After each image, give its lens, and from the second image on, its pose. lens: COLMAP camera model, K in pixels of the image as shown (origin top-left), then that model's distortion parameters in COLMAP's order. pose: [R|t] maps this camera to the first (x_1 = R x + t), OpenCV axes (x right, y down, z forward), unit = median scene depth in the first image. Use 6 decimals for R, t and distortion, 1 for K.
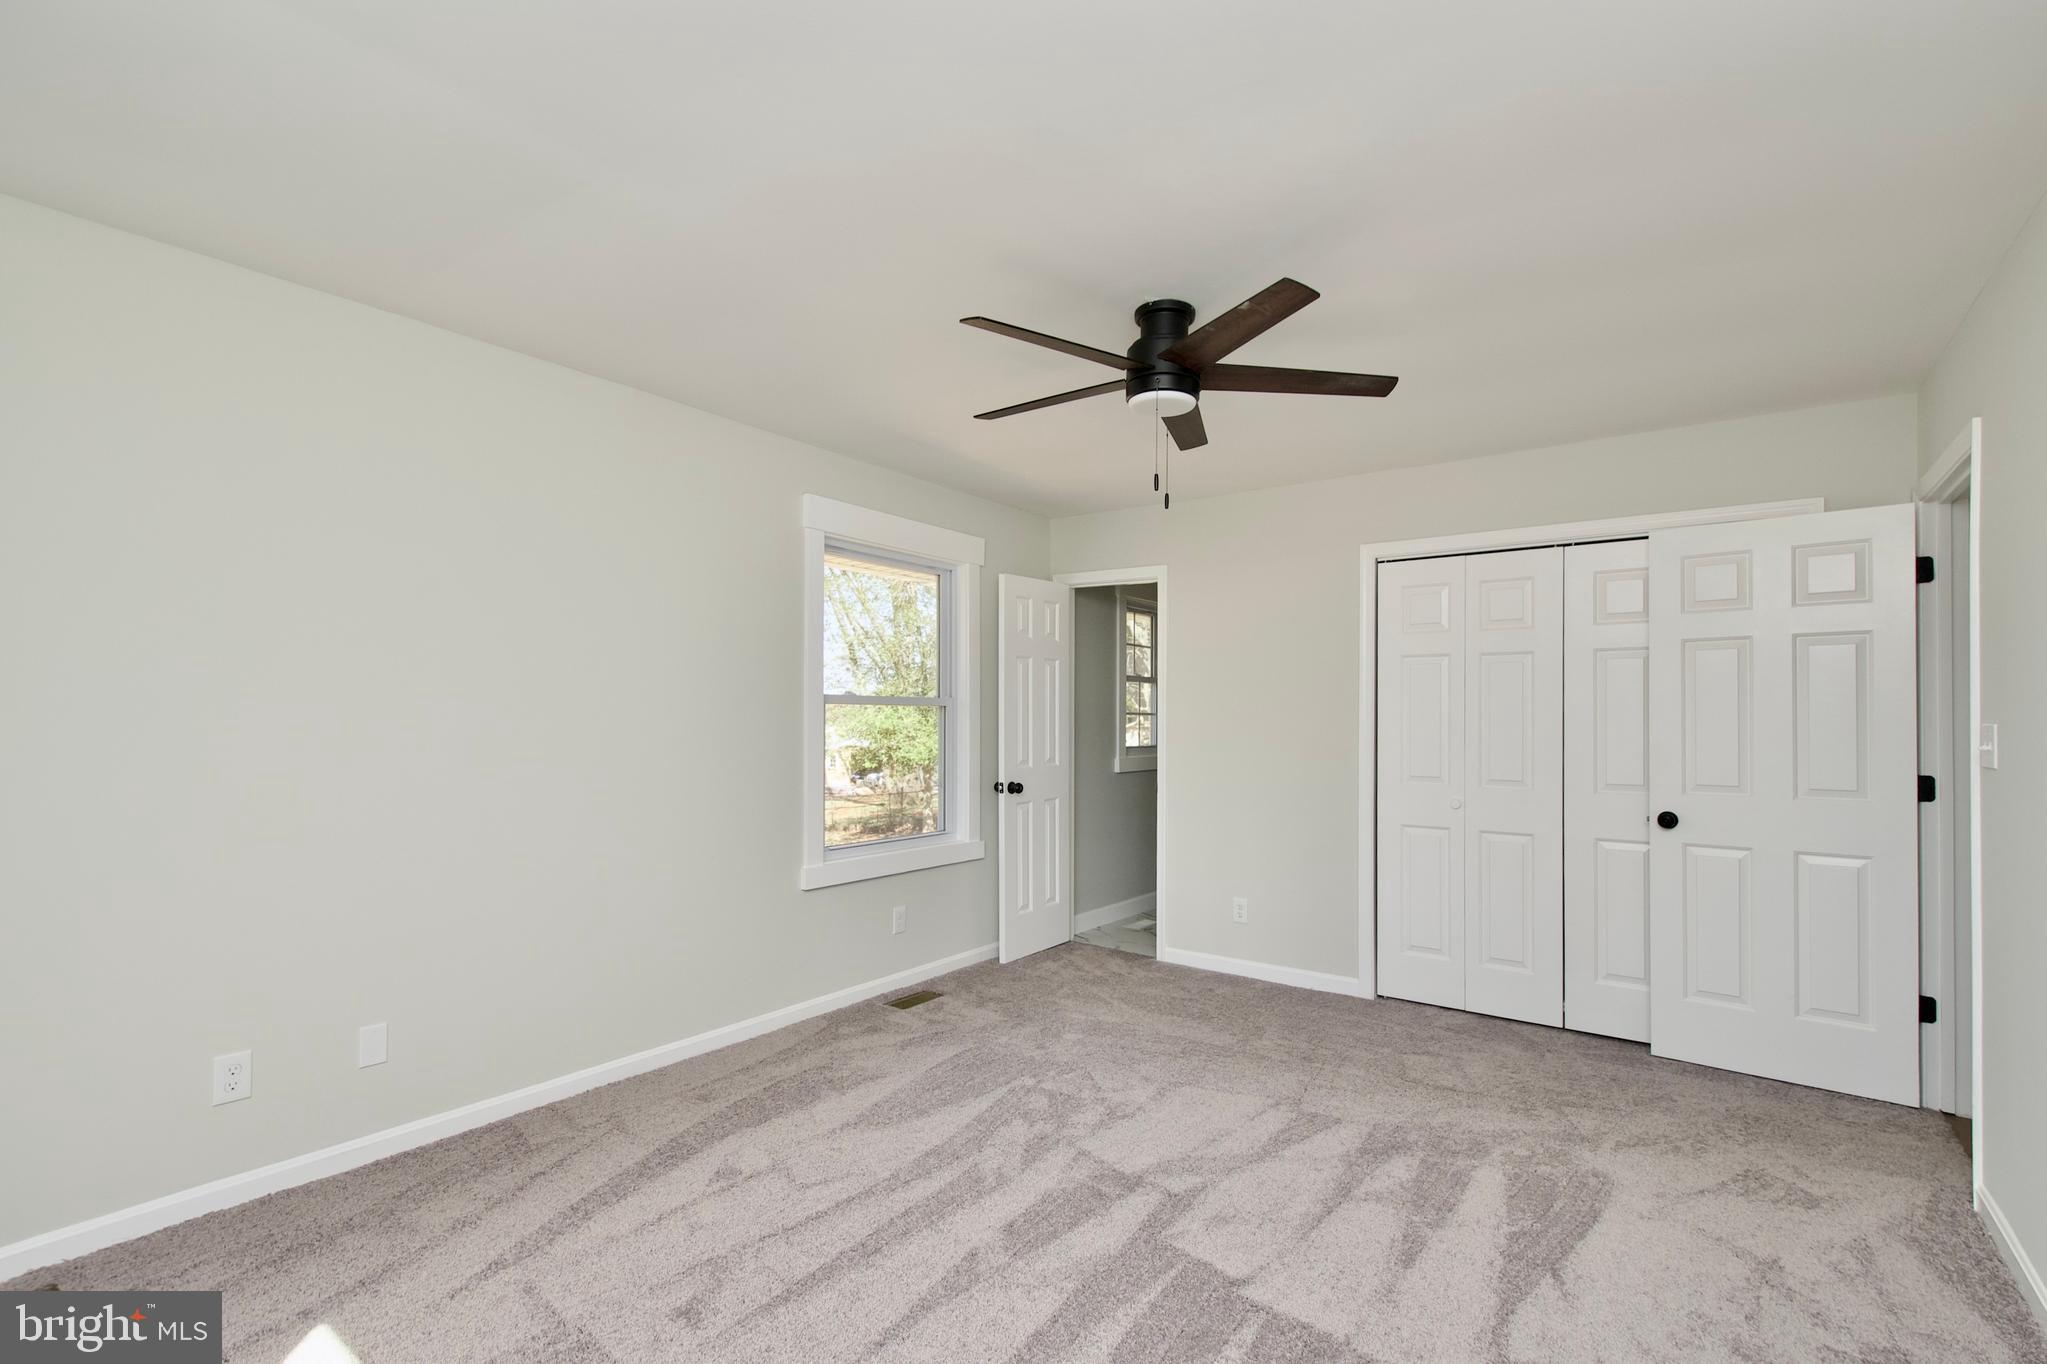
lens RADIAL K [[913.8, 0, 1039.5], [0, 913.8, 714.7], [0, 0, 1]] dist [0.010597, -0.005185]
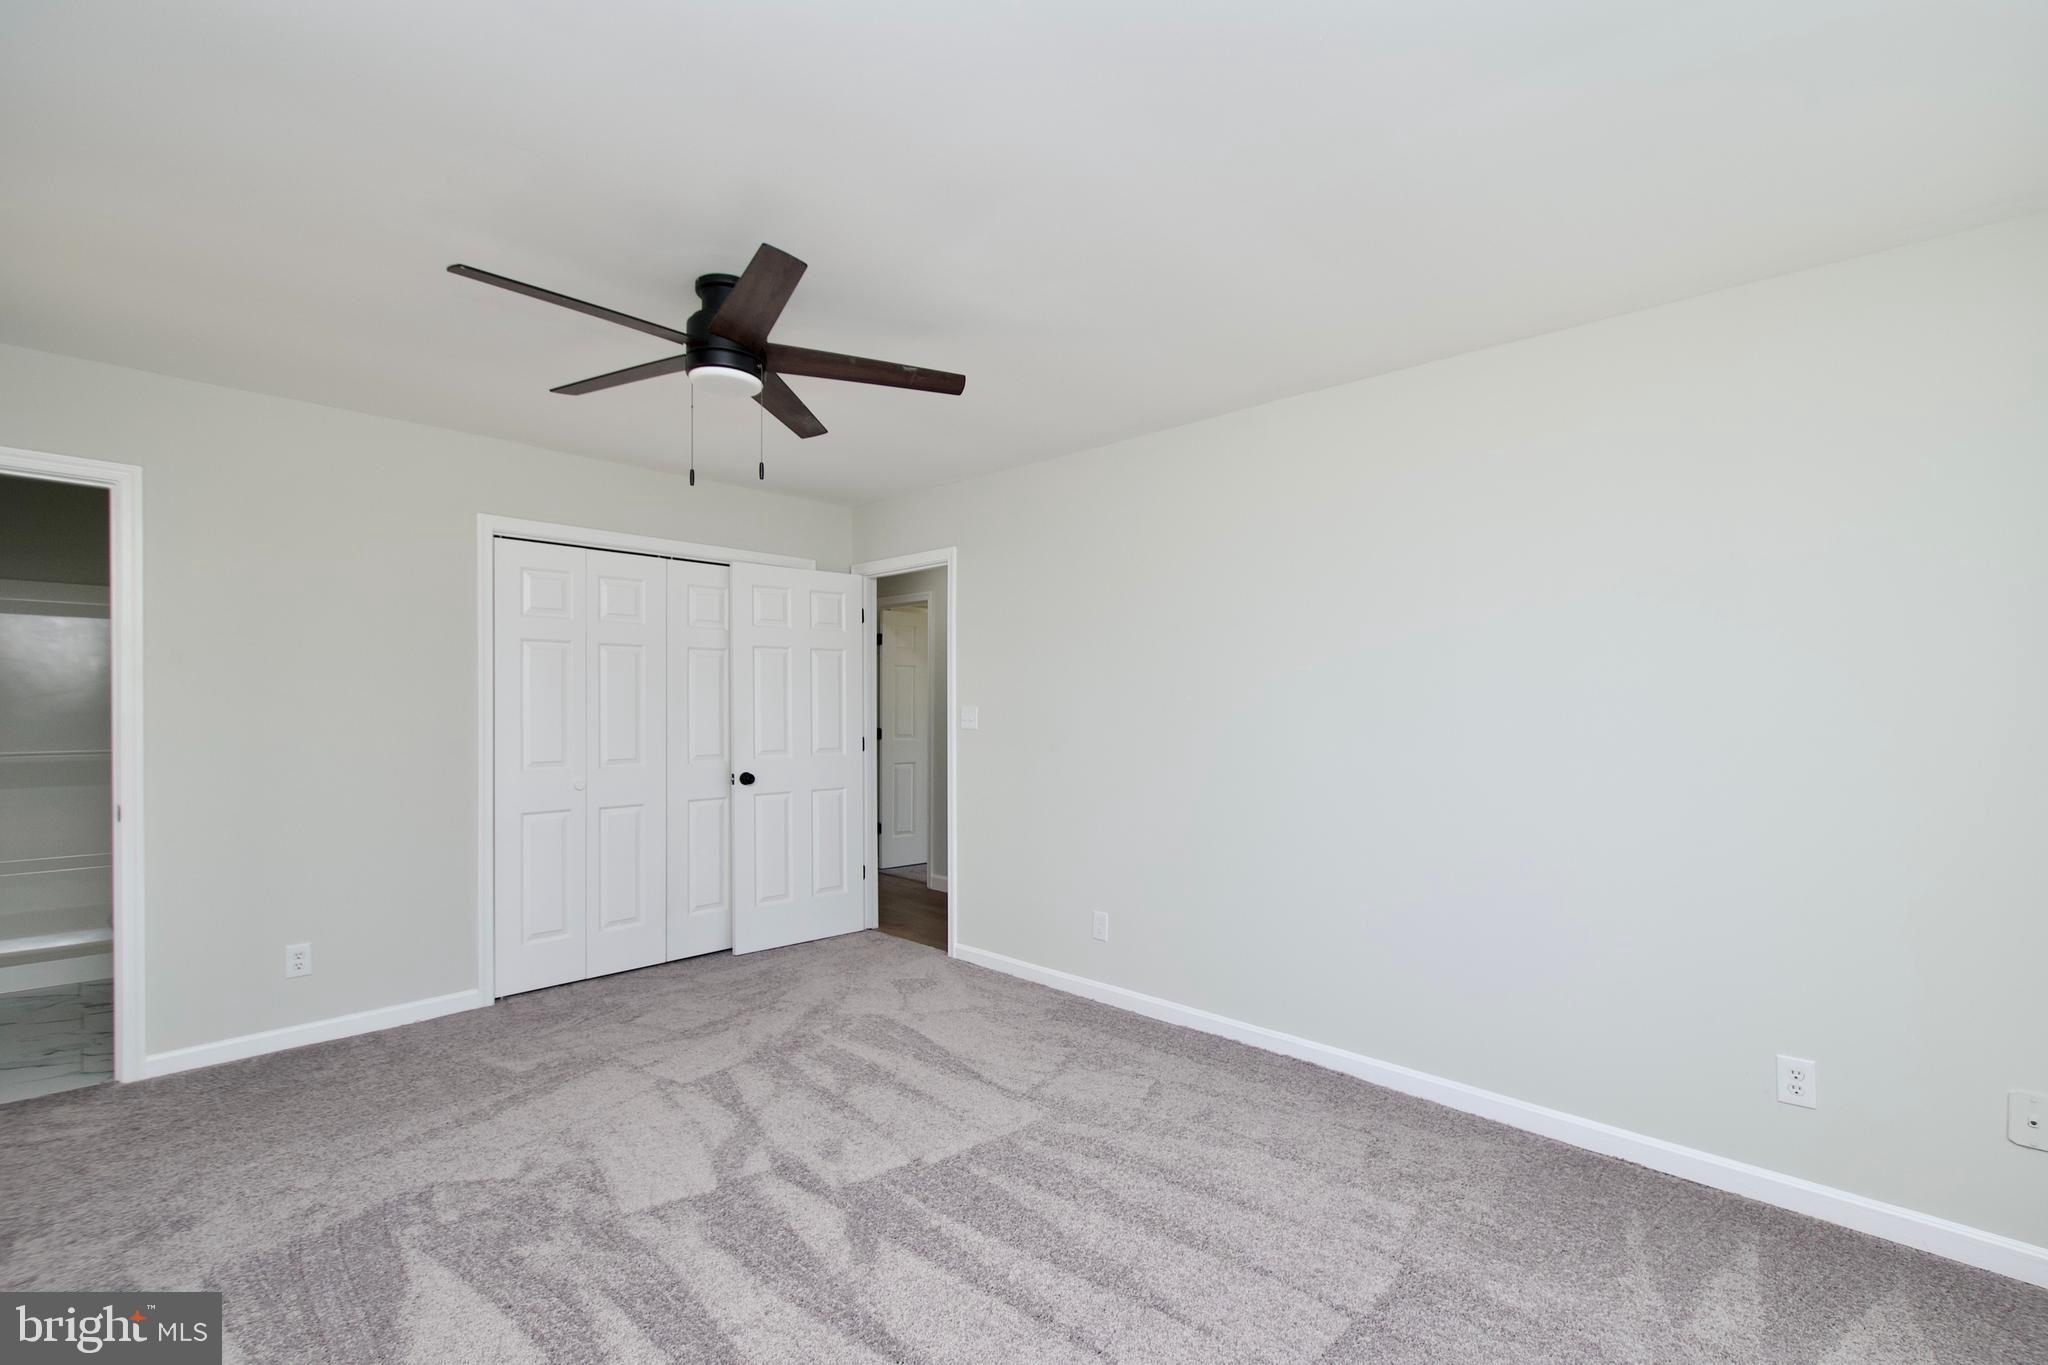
lens RADIAL K [[875.0, 0, 1024.0], [0, 875.0, 682.5], [0, 0, 1]] dist [0.032367, -0.000247]
pose [[0.140699, 0.030146, 0.989593, -0.691726], [-0.009425, 0.999532, -0.029108, 0.007820], [-0.990008, -0.005231, 0.140917, 0.508045]]
